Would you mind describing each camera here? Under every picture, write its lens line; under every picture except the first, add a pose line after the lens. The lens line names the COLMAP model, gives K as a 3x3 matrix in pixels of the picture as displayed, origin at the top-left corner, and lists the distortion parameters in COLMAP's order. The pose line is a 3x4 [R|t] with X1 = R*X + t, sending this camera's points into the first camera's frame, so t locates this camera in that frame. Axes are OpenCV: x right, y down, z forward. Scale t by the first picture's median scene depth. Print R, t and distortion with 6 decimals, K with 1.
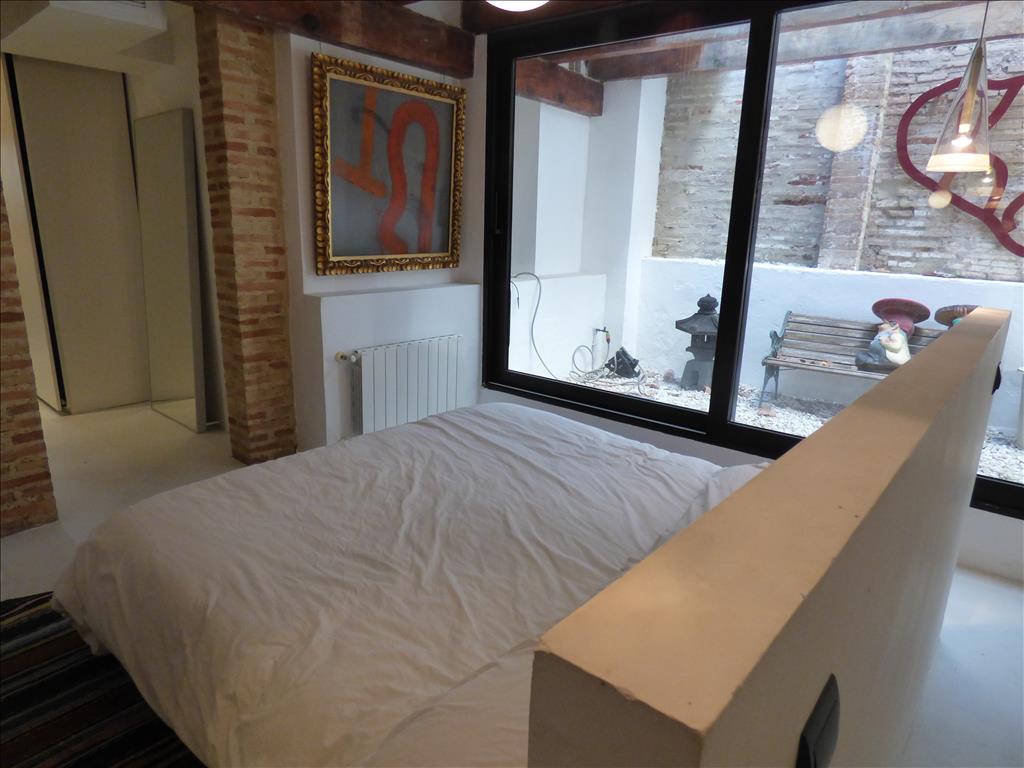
lens RADIAL K [[637.8, 0, 519.6], [0, 637.8, 382.9], [0, 0, 1]] dist [-0.012451, -0.000971]
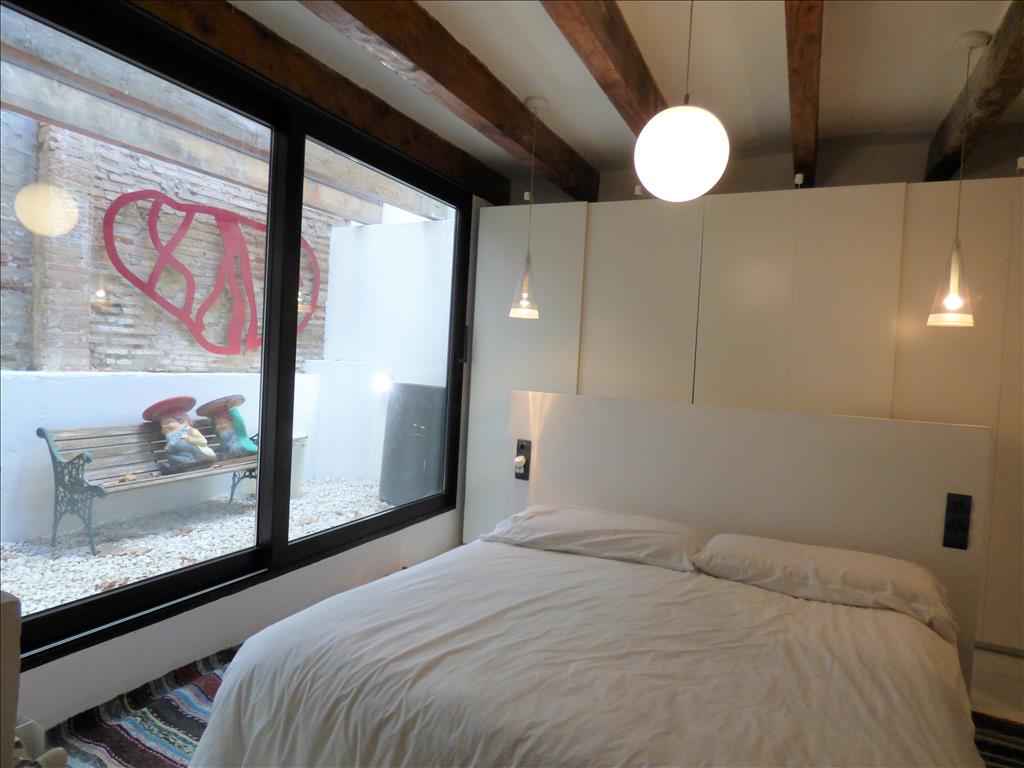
lens RADIAL K [[637.8, 0, 508.4], [0, 637.8, 383.9], [0, 0, 1]] dist [-0.012451, -0.000971]
pose [[-0.242287, -0.079952, 0.966905, -0.482405], [0.179846, 0.975625, 0.125739, -0.172685], [-0.953390, 0.204359, -0.222002, 0.670652]]
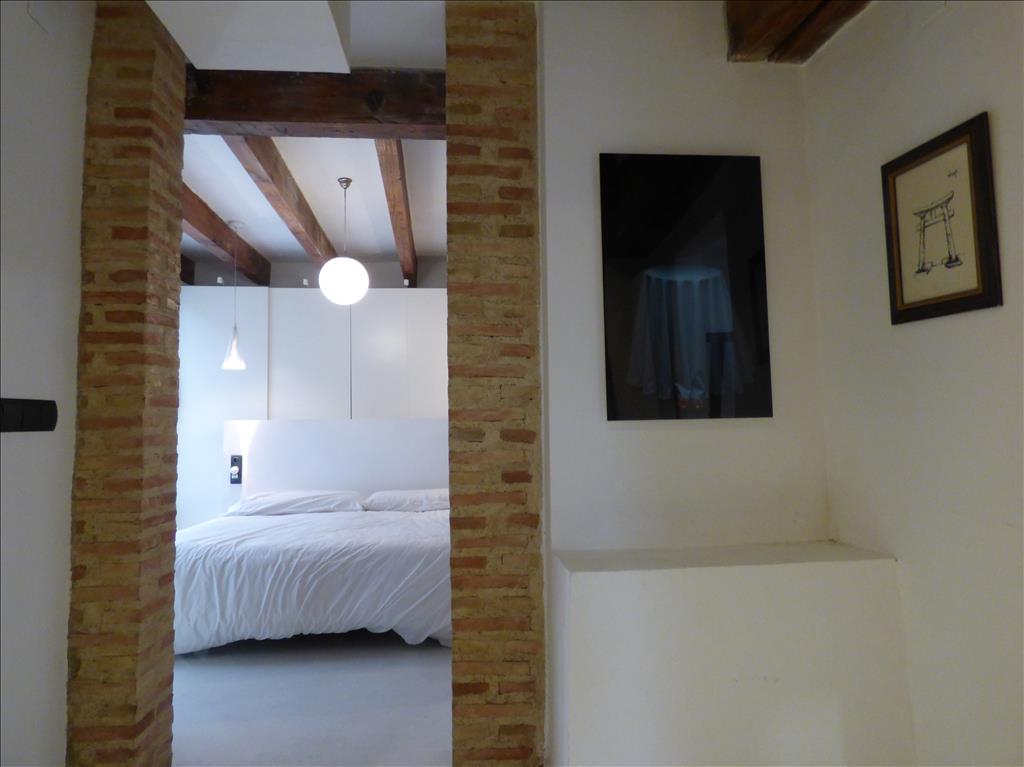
lens RADIAL K [[666.7, 0, 512.3], [0, 666.7, 384.9], [0, 0, 1]] dist [0.007759, -0.003536]
pose [[-0.713463, 0.022227, 0.700340, -0.919334], [0.166120, 0.976367, 0.138245, -0.205285], [-0.680716, 0.214974, -0.700294, 0.972427]]
